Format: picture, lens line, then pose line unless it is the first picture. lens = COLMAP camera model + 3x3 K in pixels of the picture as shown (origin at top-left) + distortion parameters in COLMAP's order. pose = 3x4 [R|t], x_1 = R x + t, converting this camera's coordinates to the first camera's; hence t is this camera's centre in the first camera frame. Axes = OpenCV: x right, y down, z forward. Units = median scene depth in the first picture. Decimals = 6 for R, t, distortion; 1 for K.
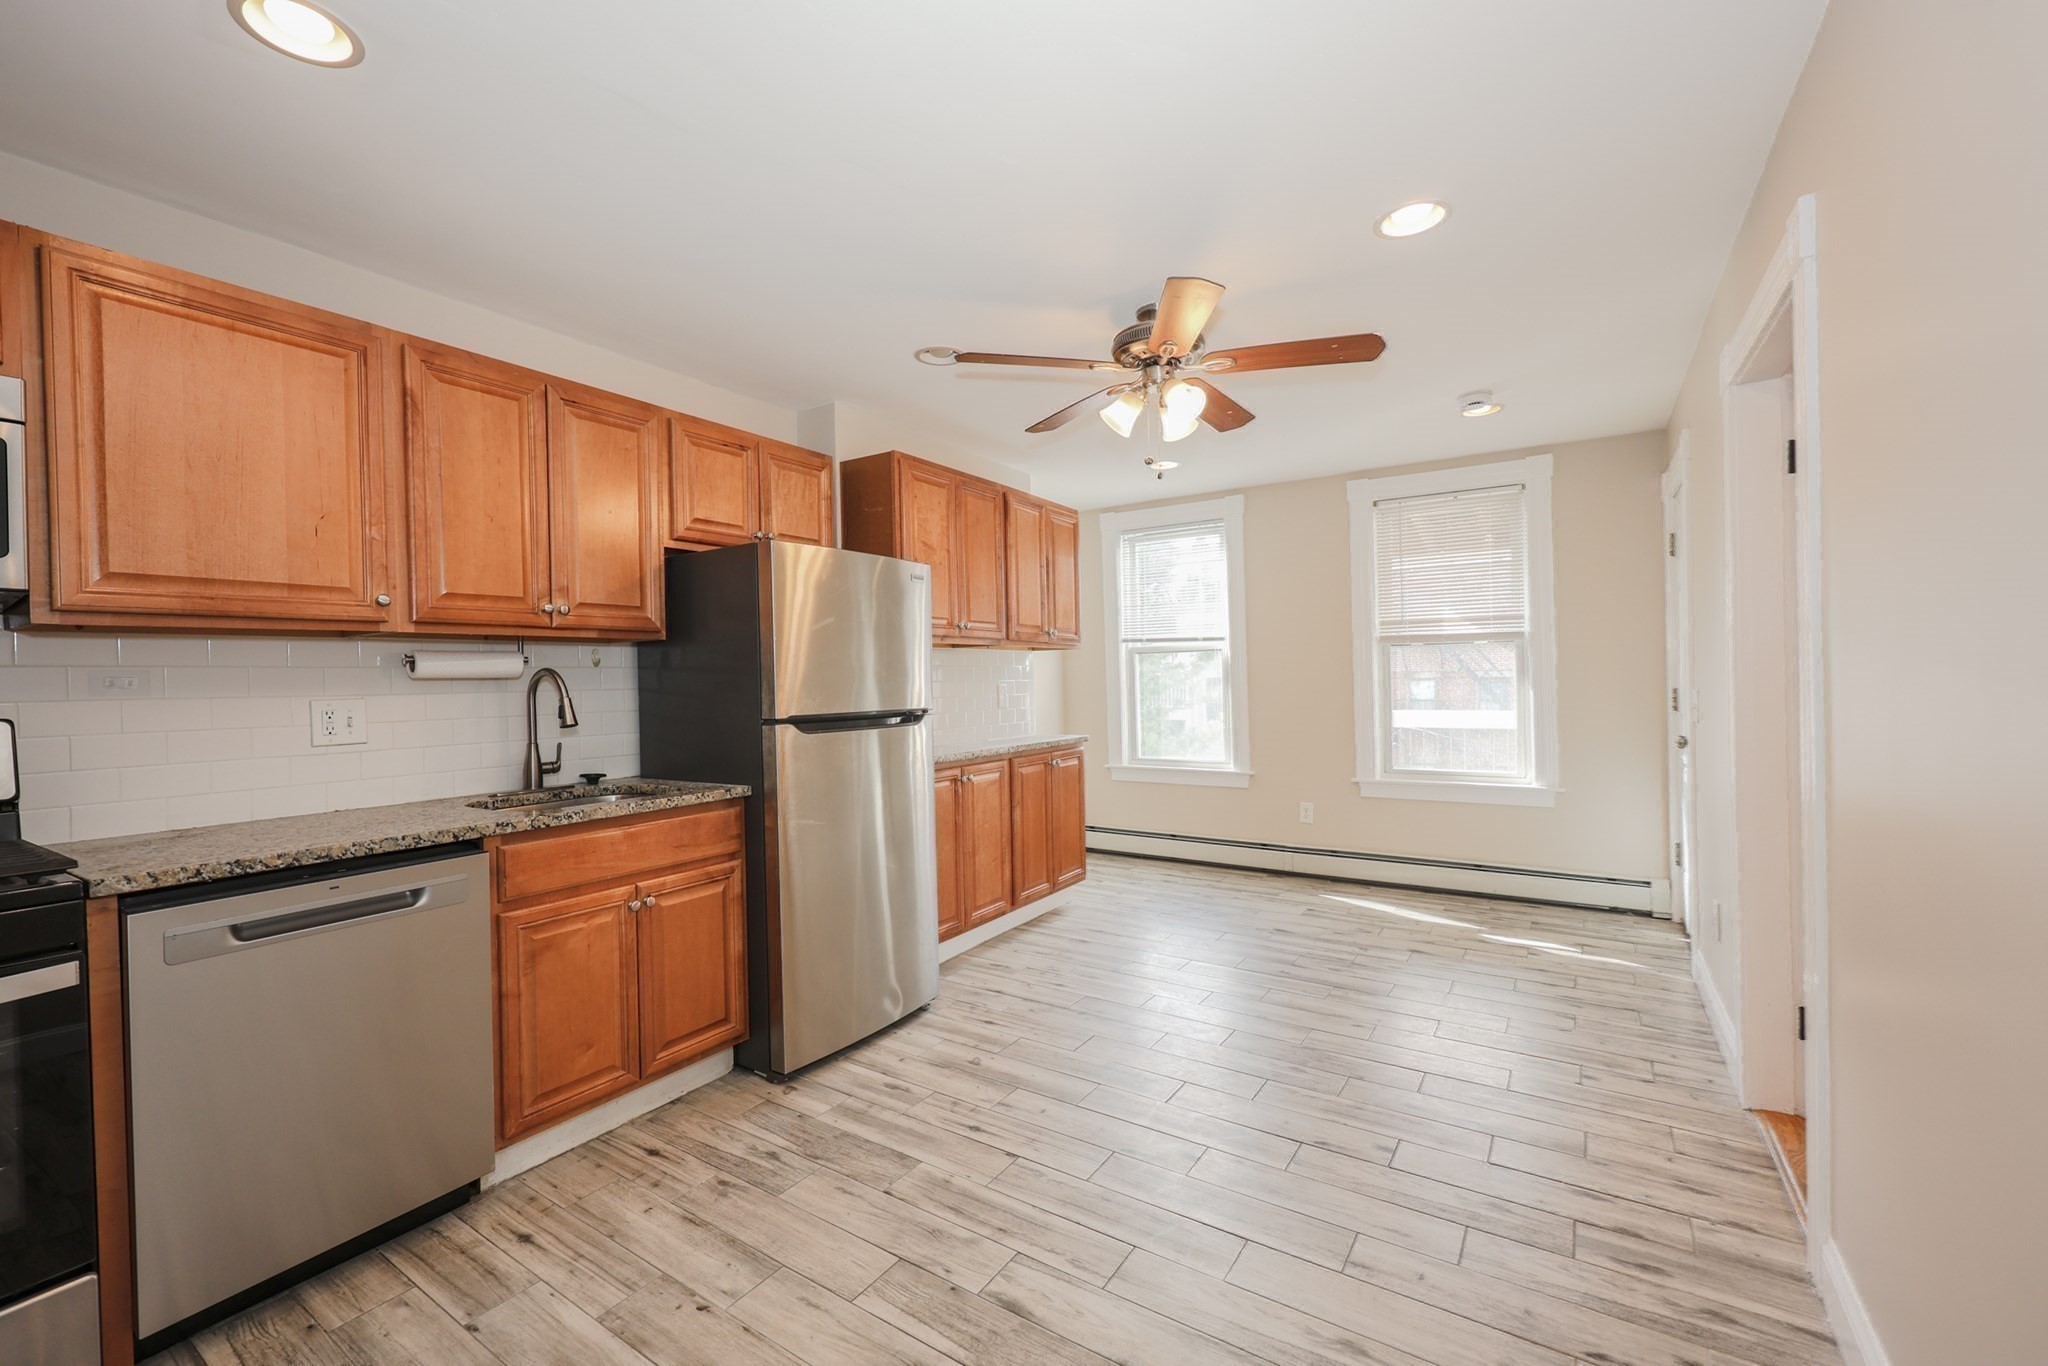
lens RADIAL K [[848.5, 0, 1017.1], [0, 848.5, 683.2], [0, 0, 1]] dist [0.001597, 0.000351]
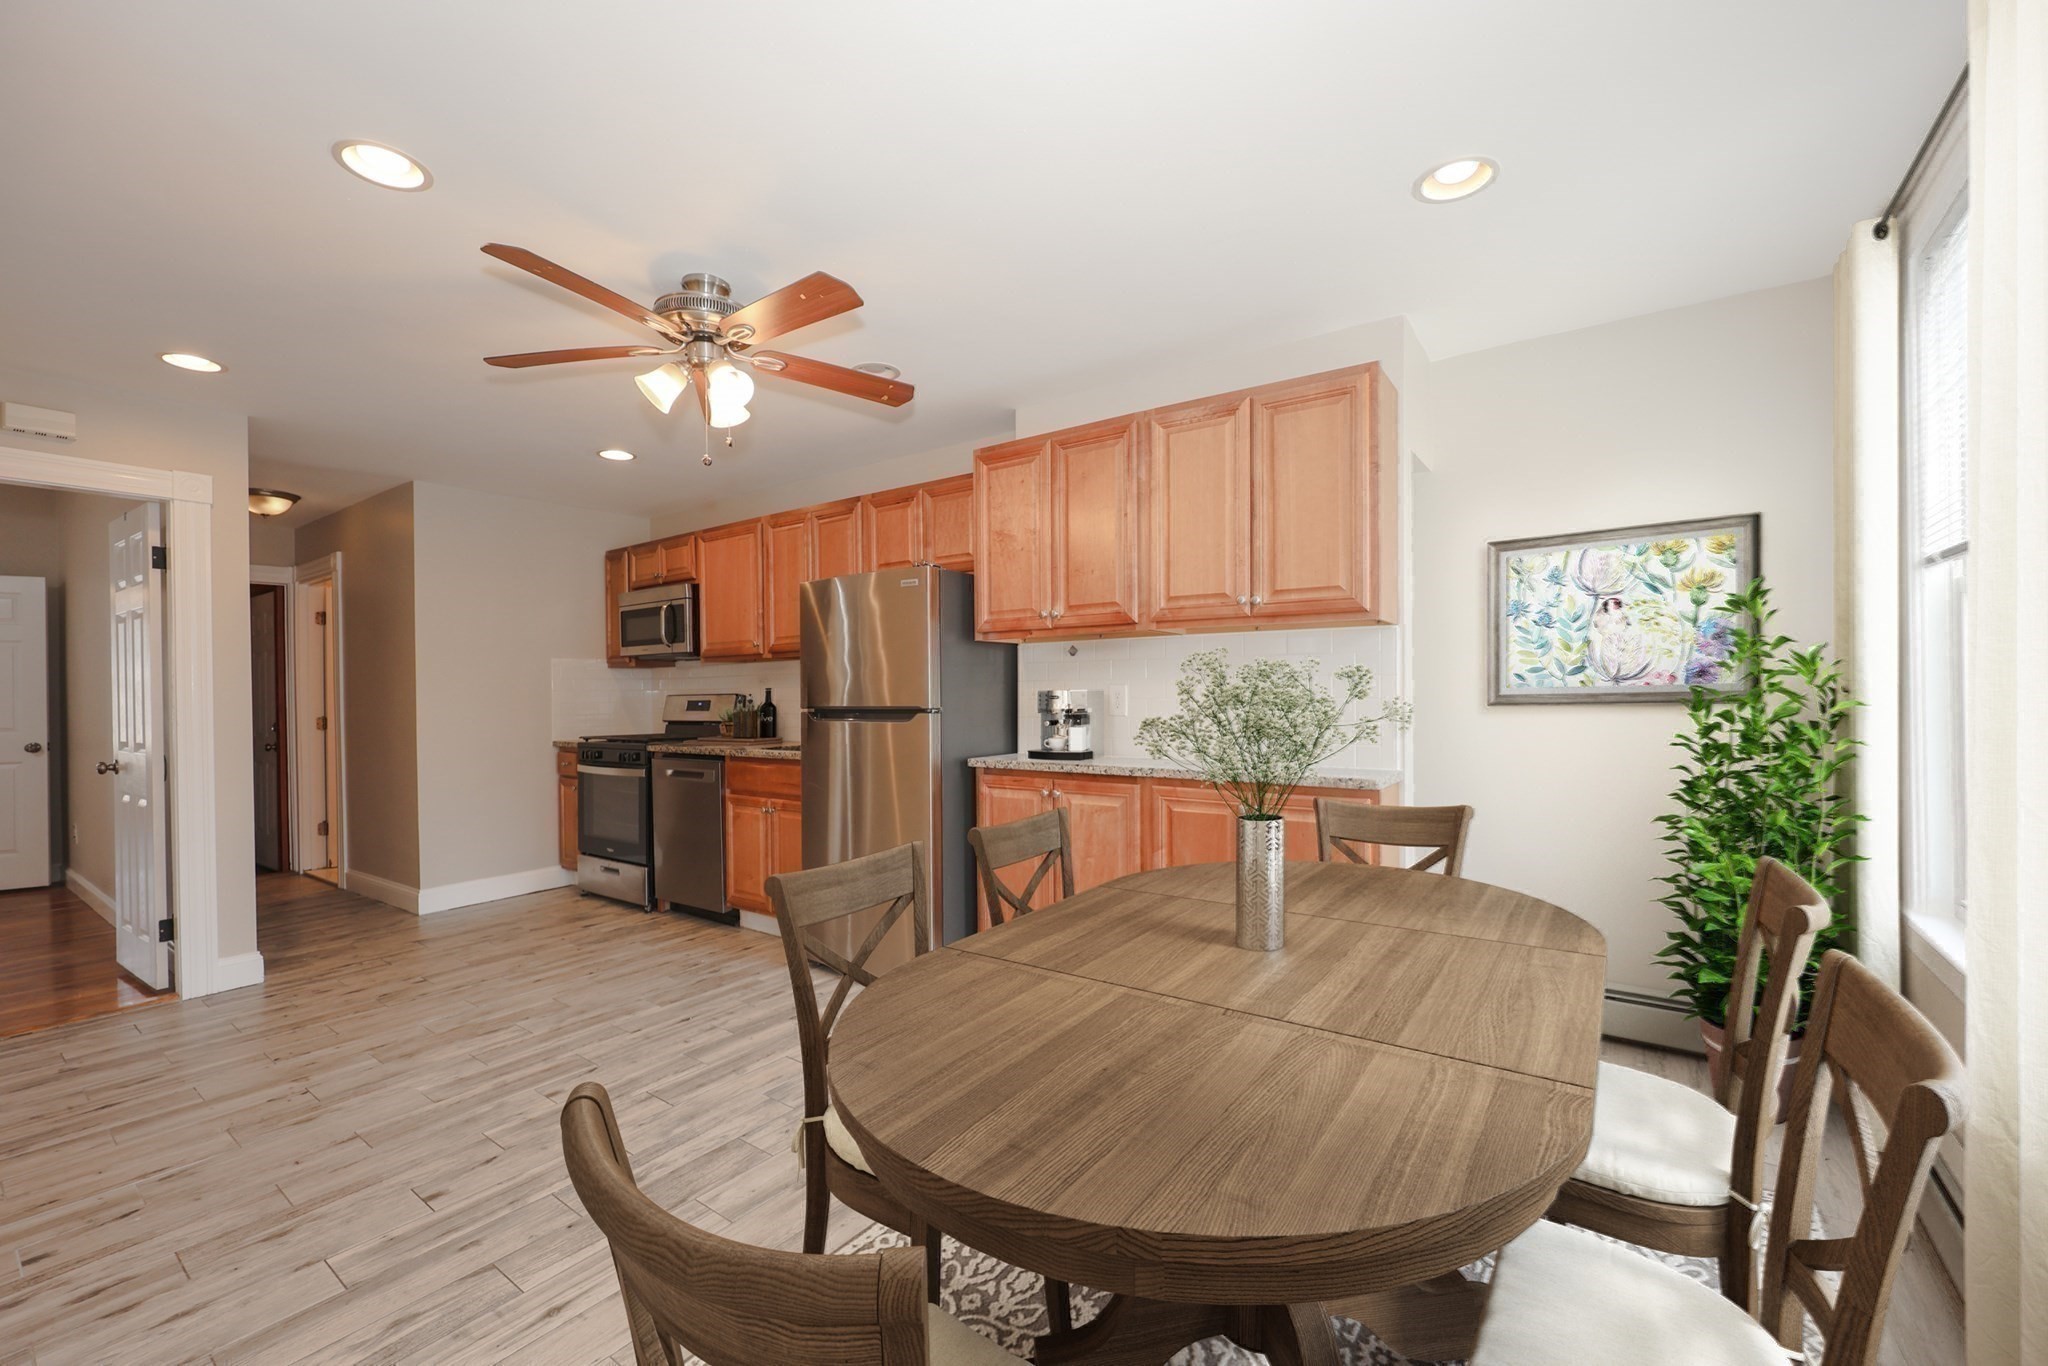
lens RADIAL K [[843.9, 0, 1019.8], [0, 843.9, 694.6], [0, 0, 1]] dist [0.000956, 0.000521]
pose [[-0.048028, 0.026131, -0.998504, 1.031415], [0.008799, 0.999630, 0.025737, -0.013048], [0.998807, -0.007550, -0.048240, 1.328297]]
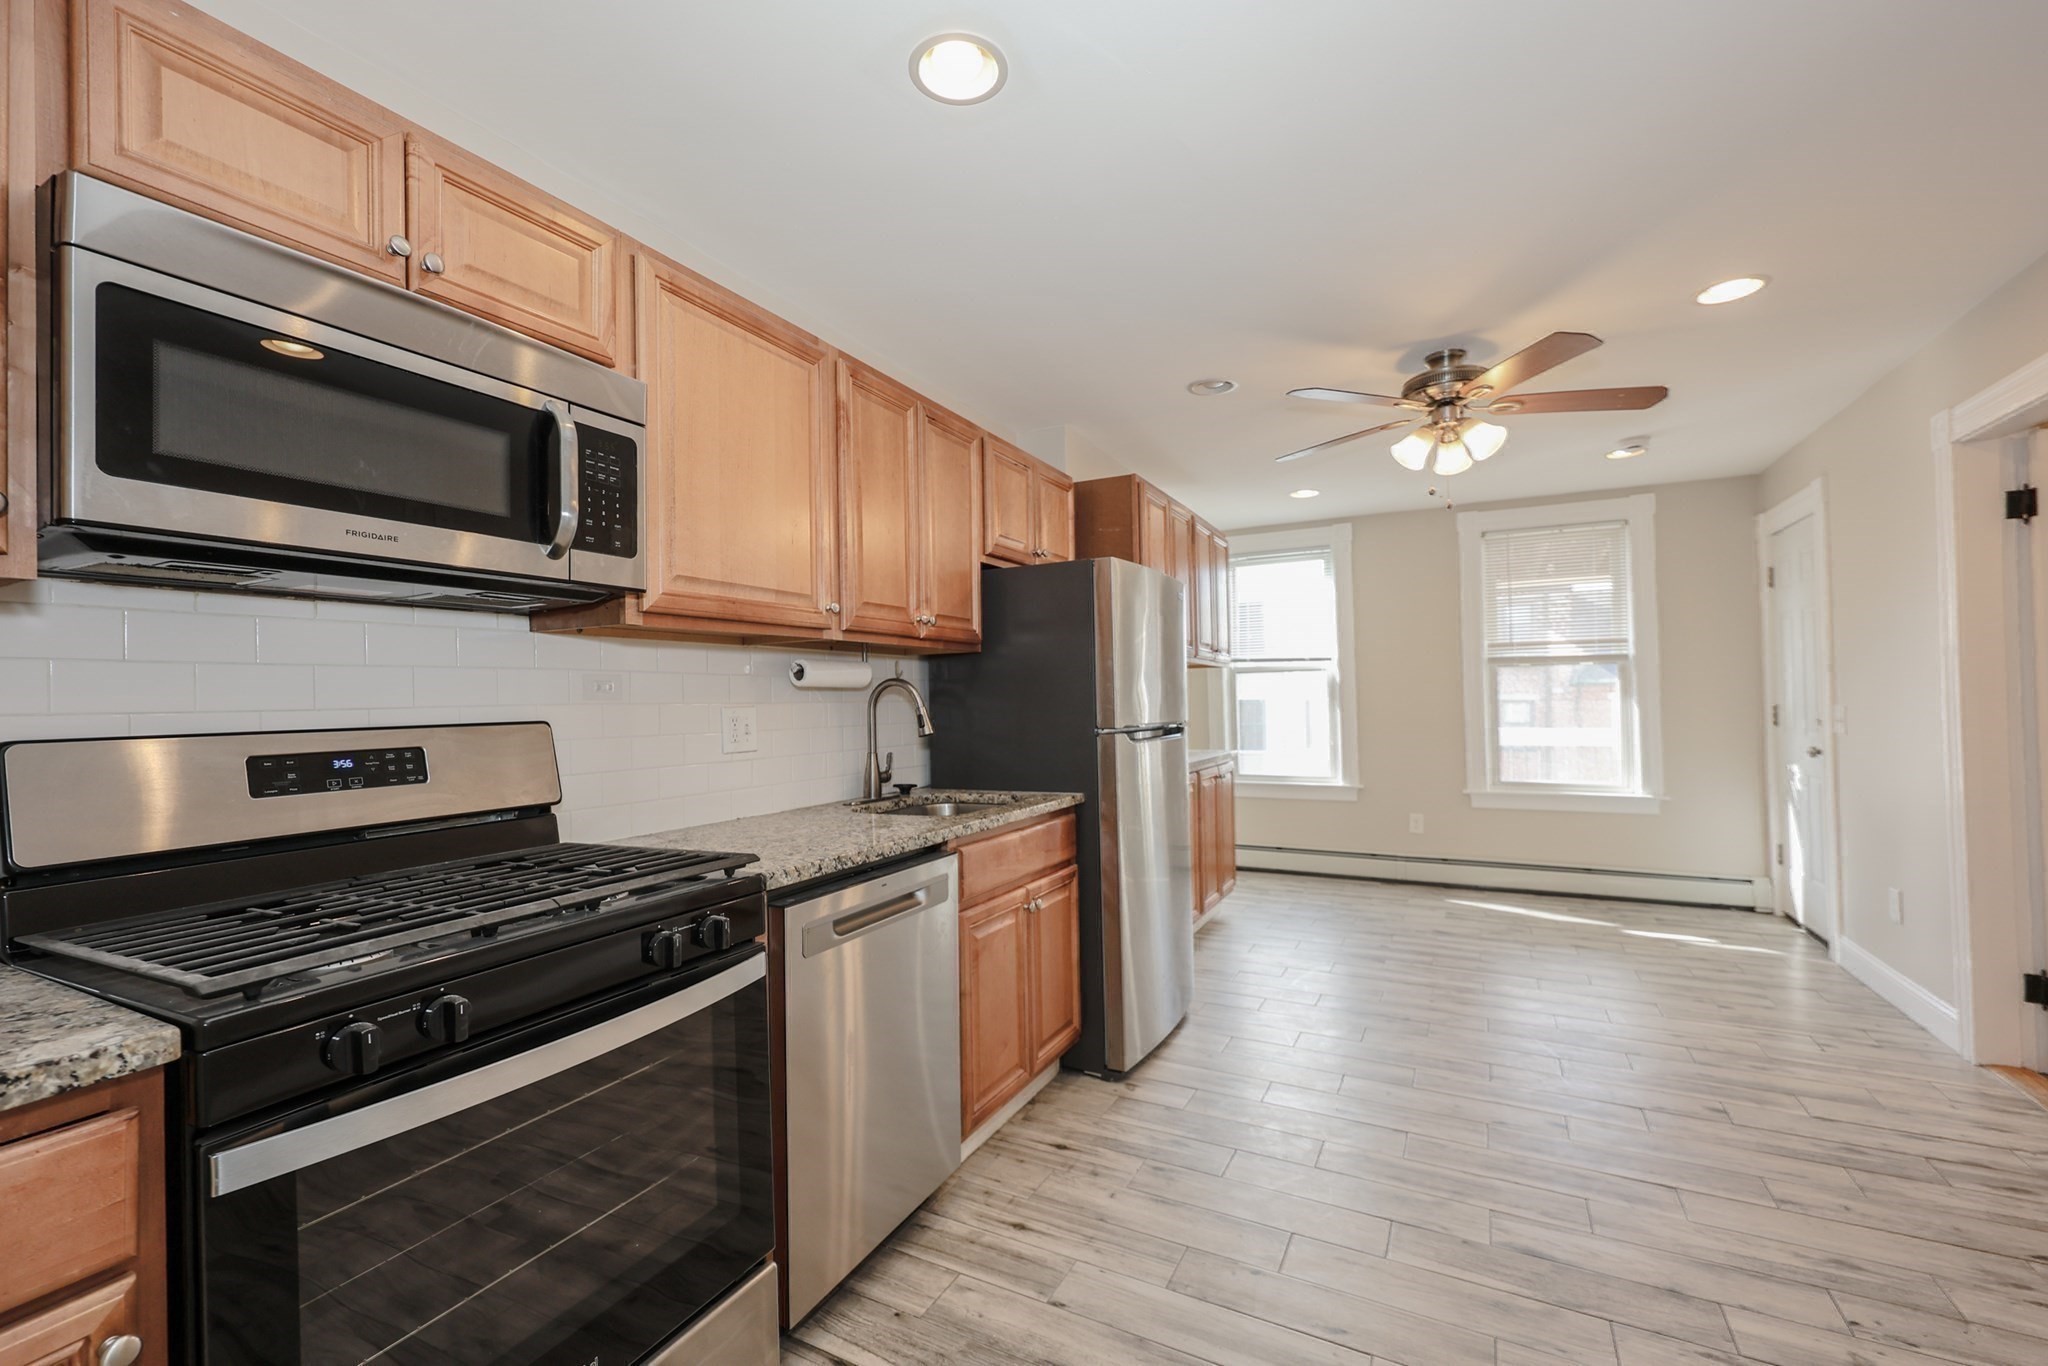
lens RADIAL K [[859.9, 0, 1024.5], [0, 859.9, 688.0], [0, 0, 1]] dist [0.000061, 0.001098]
pose [[0.994652, 0.004784, 0.103169, -0.467165], [-0.002473, 0.999743, -0.022522, 0.016006], [-0.103250, 0.022147, 0.994409, -0.036165]]
